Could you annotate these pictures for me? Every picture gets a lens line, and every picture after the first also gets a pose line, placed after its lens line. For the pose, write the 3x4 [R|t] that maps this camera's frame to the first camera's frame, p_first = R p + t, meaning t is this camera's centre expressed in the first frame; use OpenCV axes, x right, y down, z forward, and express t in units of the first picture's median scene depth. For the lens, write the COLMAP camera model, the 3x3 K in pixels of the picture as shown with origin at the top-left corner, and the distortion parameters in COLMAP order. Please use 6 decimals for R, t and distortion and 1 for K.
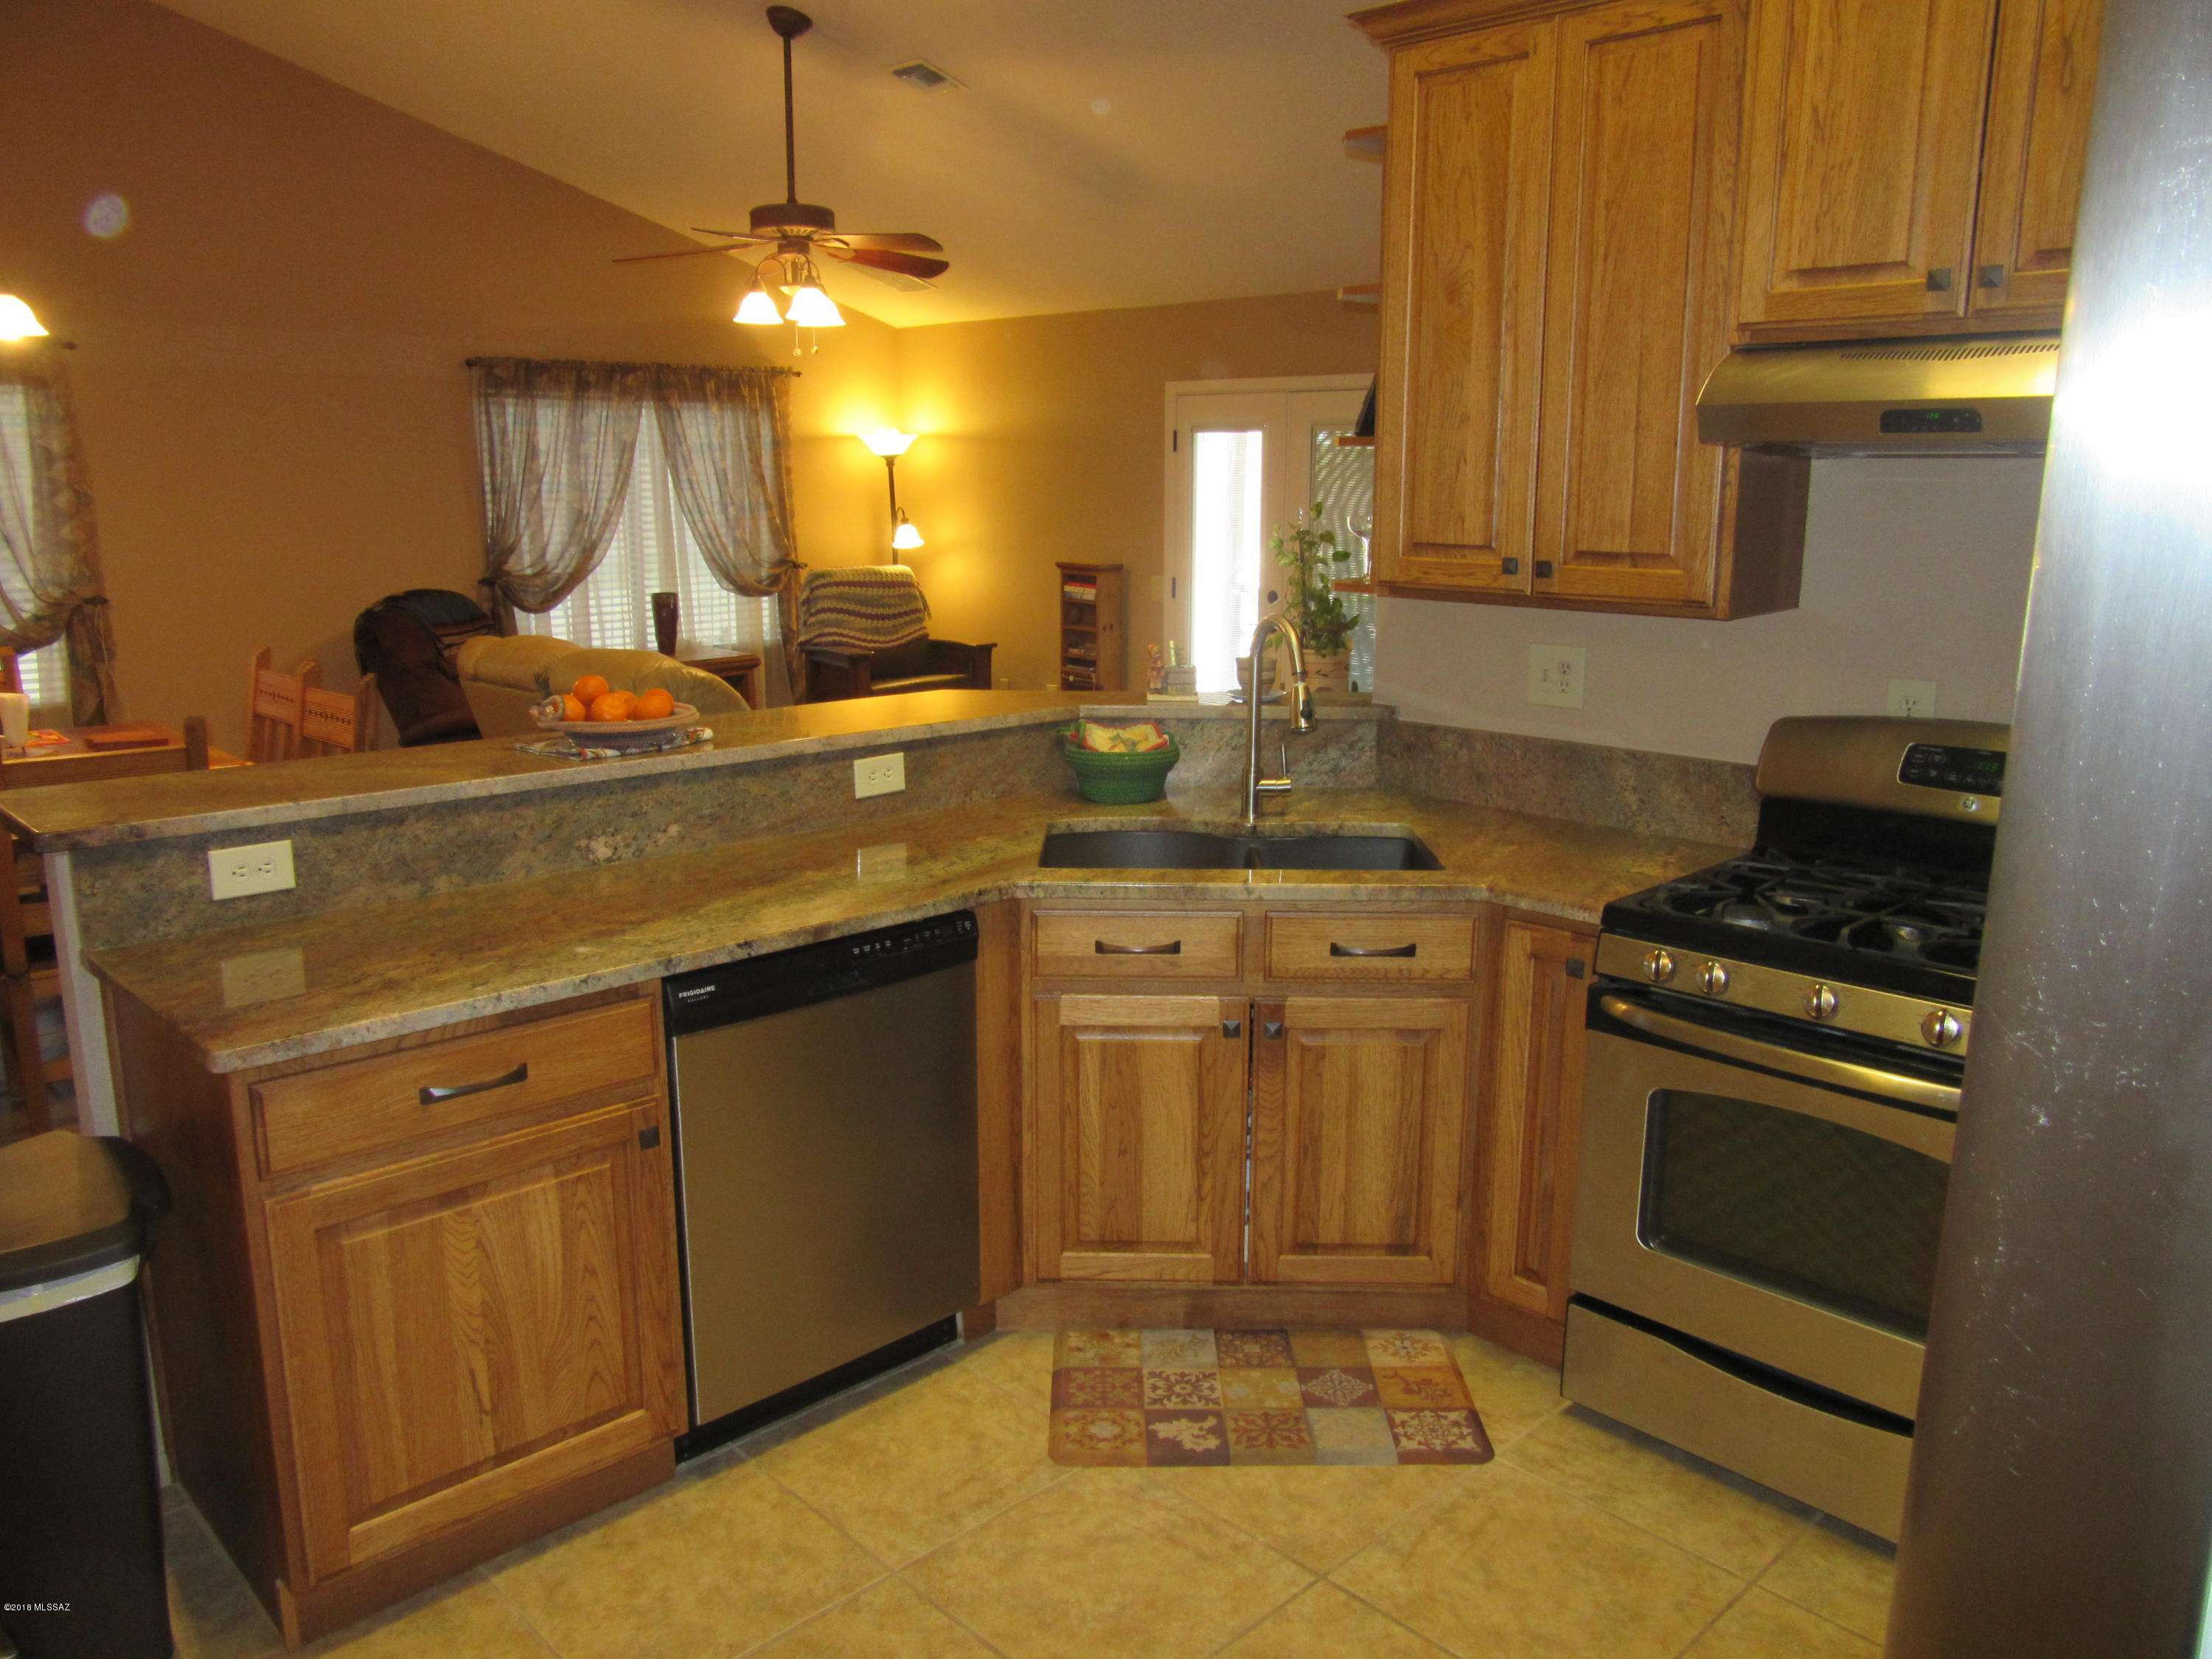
lens RADIAL K [[1647.1, 0, 1113.8], [0, 1647.1, 834.7], [0, 0, 1]] dist [-0.039621, 0.029529]
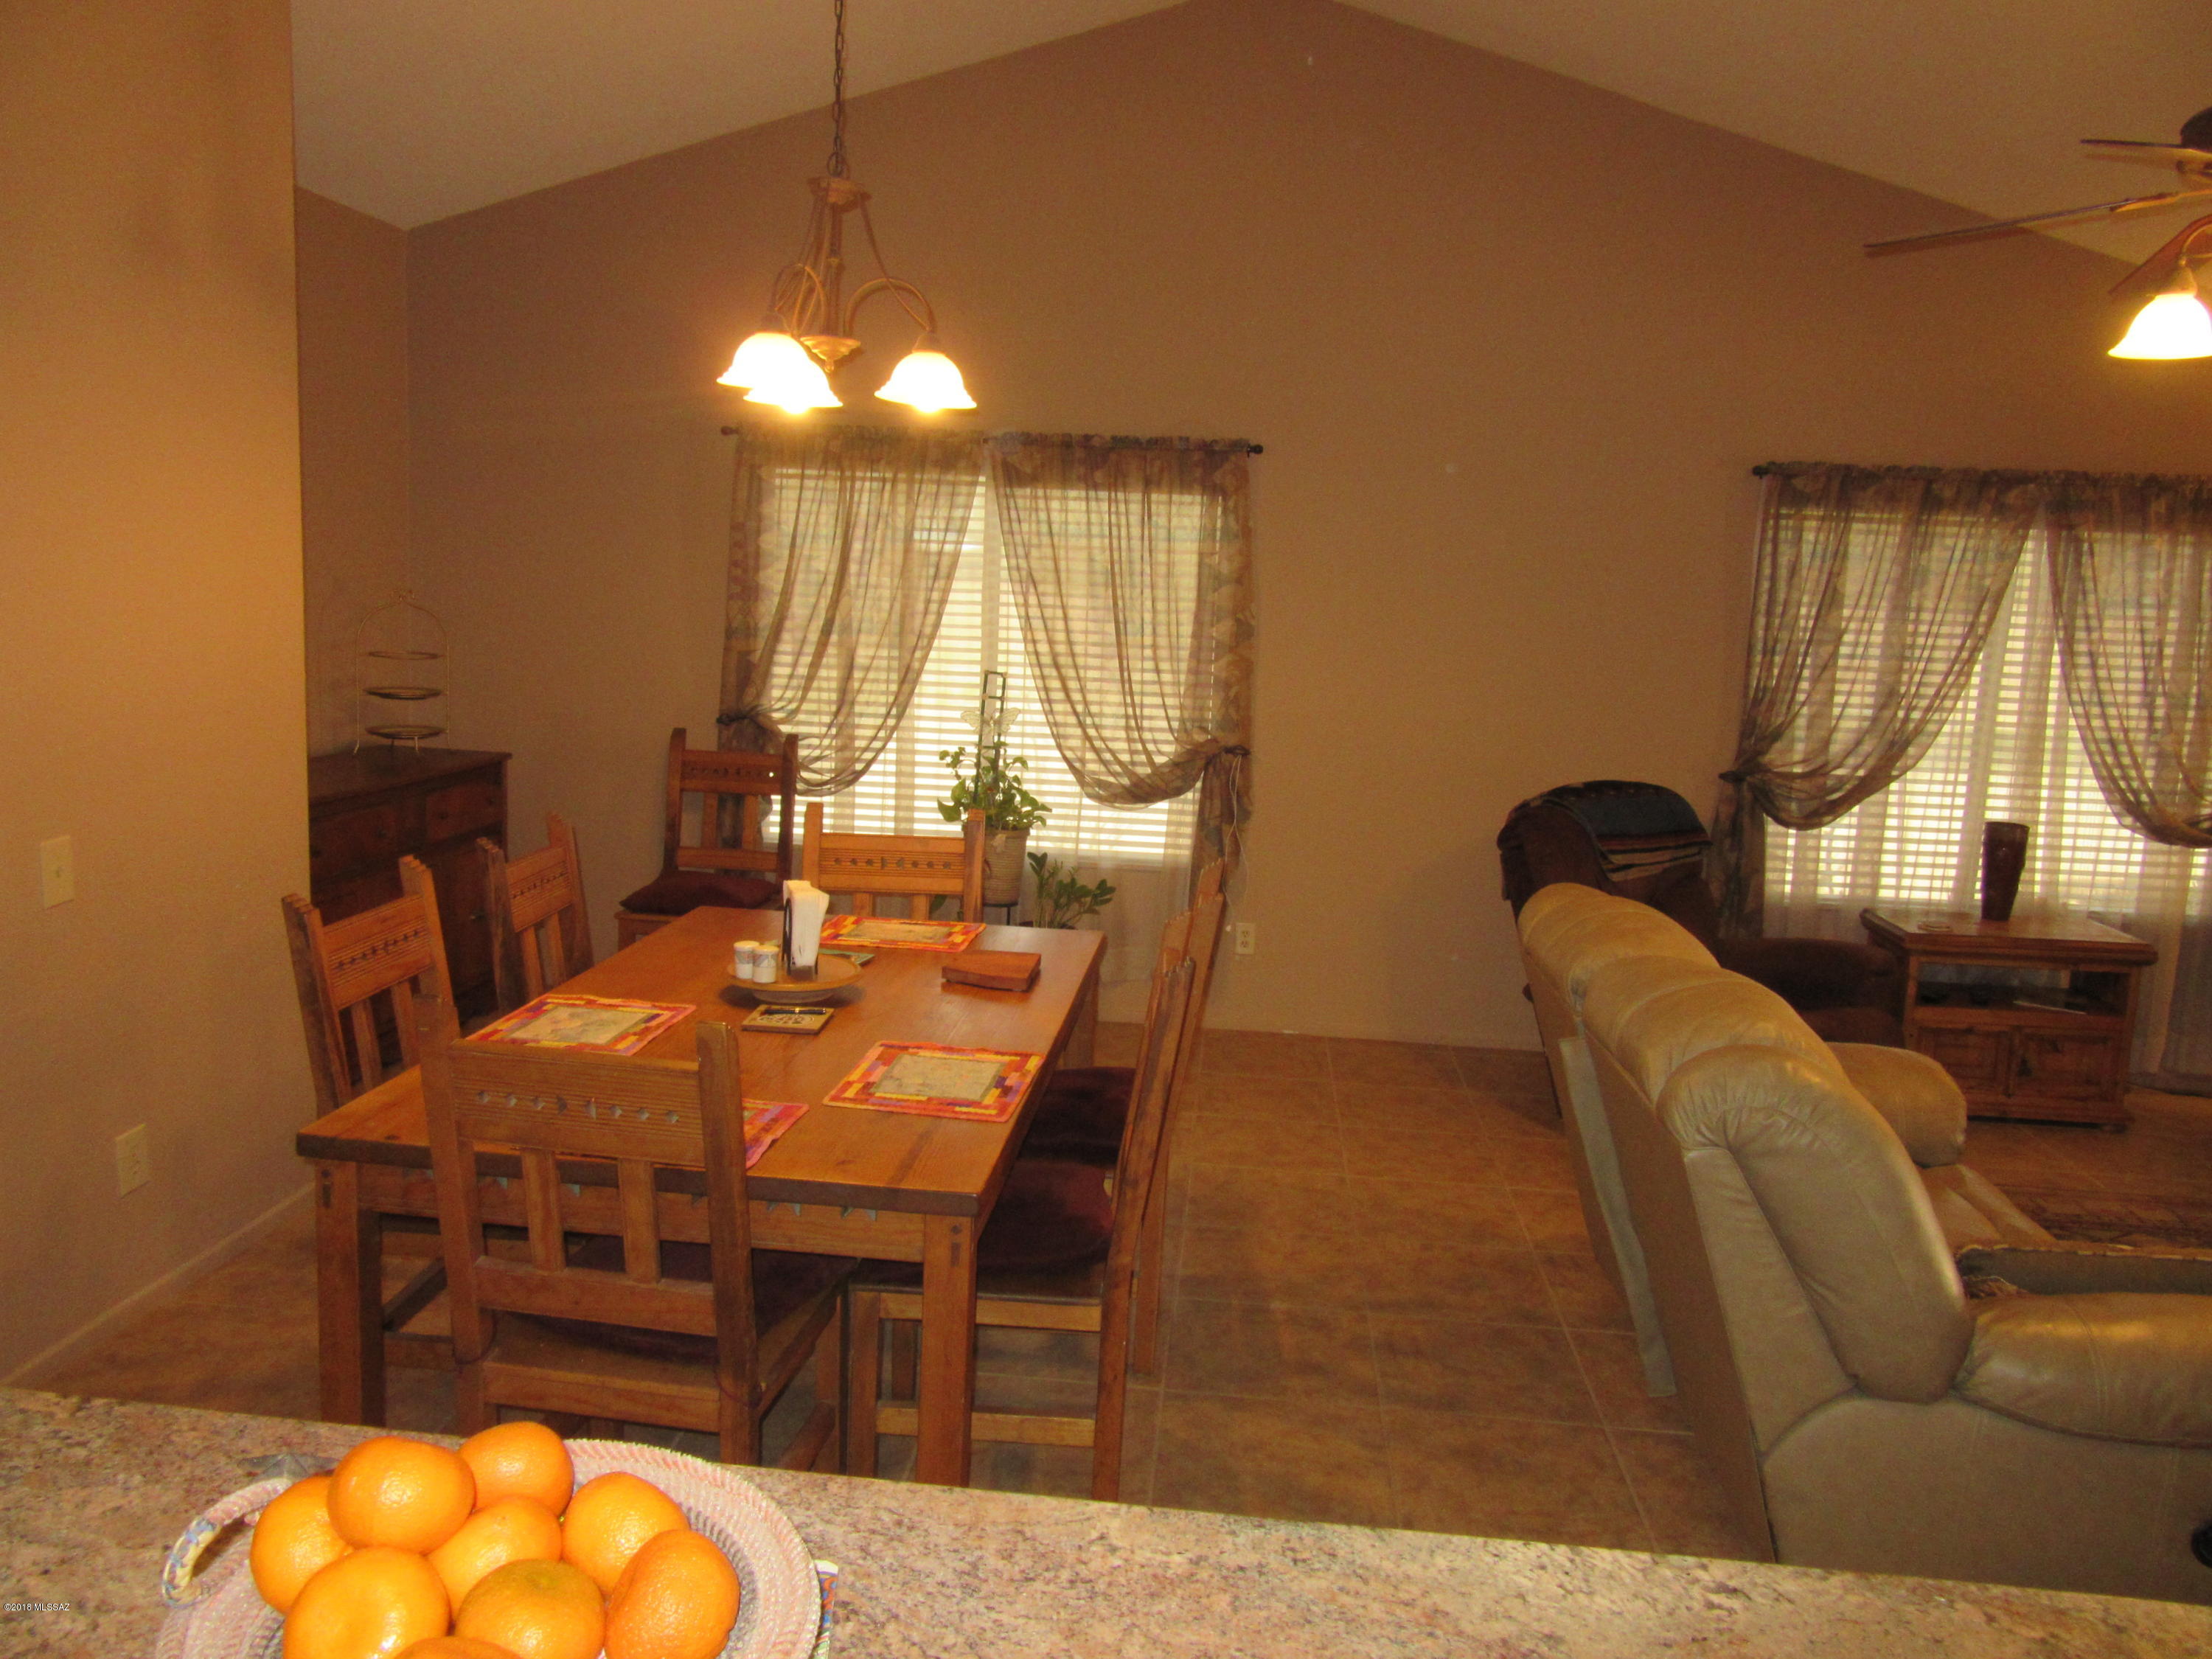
lens RADIAL K [[1647.1, 0, 1110.9], [0, 1647.1, 821.2], [0, 0, 1]] dist [-0.039621, 0.029529]
pose [[0.647119, 0.135209, -0.750303, -0.026065], [-0.204963, 0.978770, -0.000396, -0.083886], [0.734321, 0.154041, 0.661093, 0.355447]]
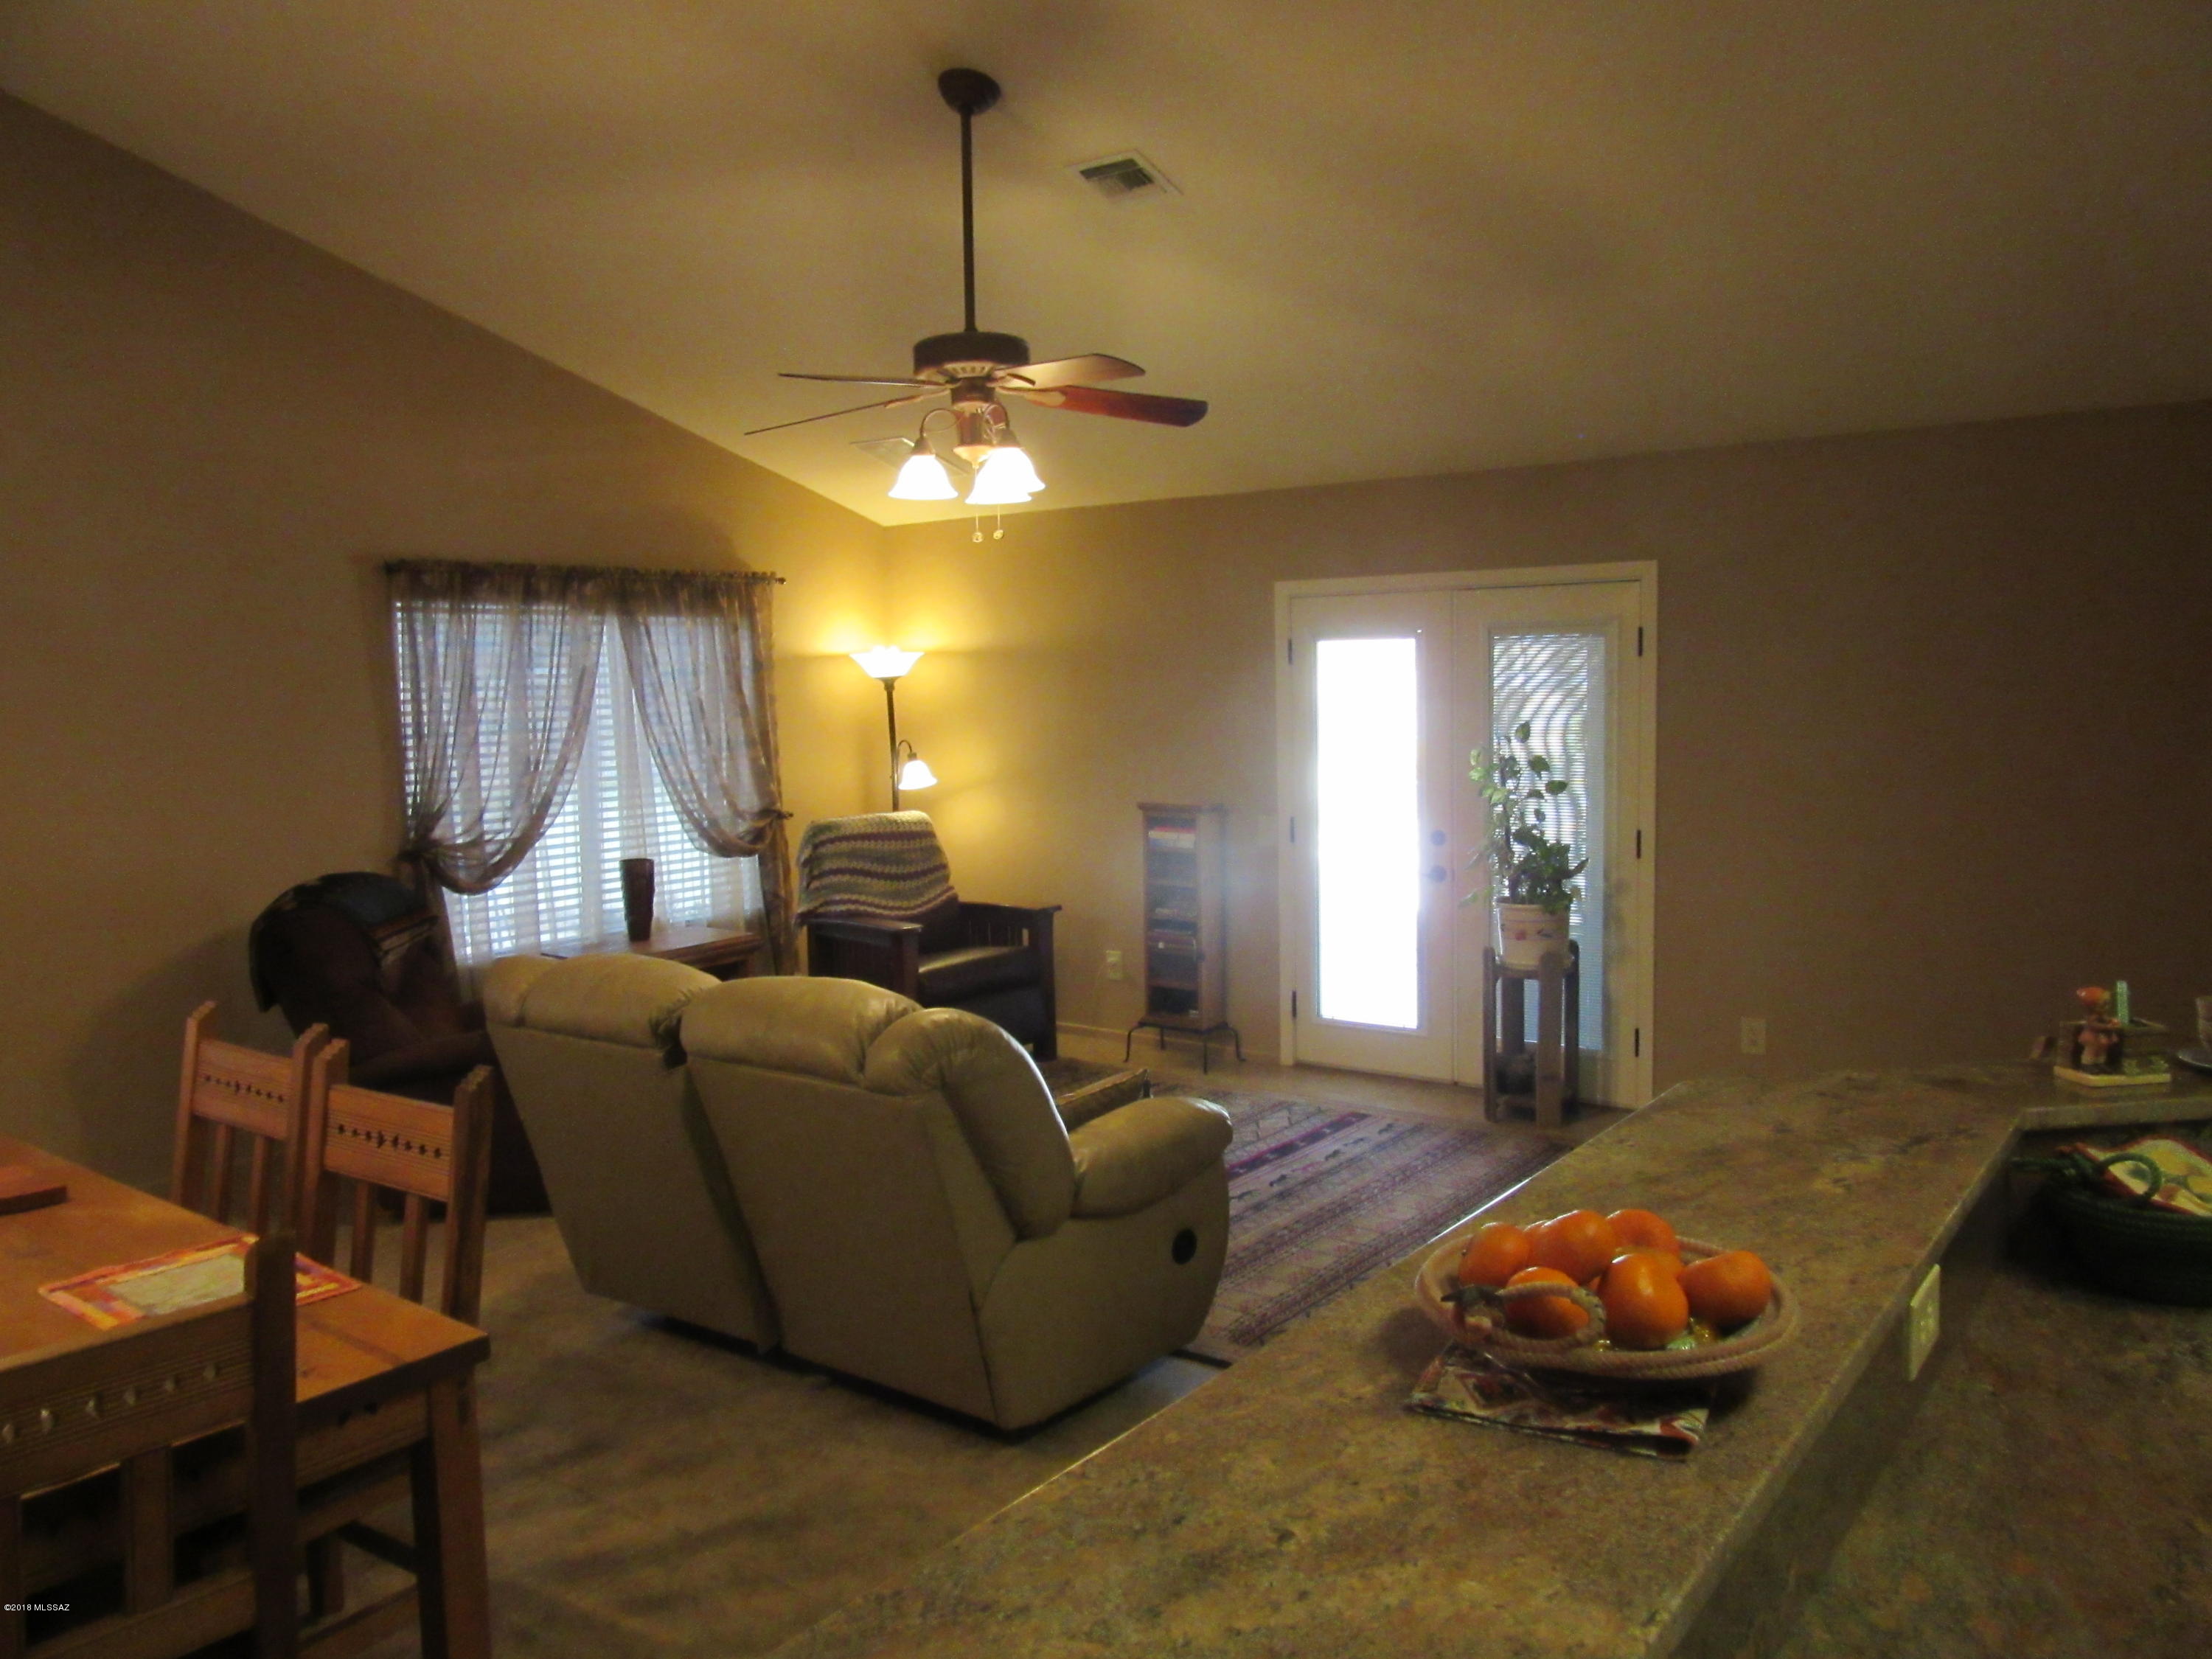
lens RADIAL K [[1647.1, 0, 1103.5], [0, 1647.1, 816.0], [0, 0, 1]] dist [-0.039621, 0.029529]
pose [[0.987133, -0.036169, 0.155760, -0.194324], [0.057396, 0.989315, -0.134018, -0.057233], [-0.149248, 0.141233, 0.978661, 0.236204]]
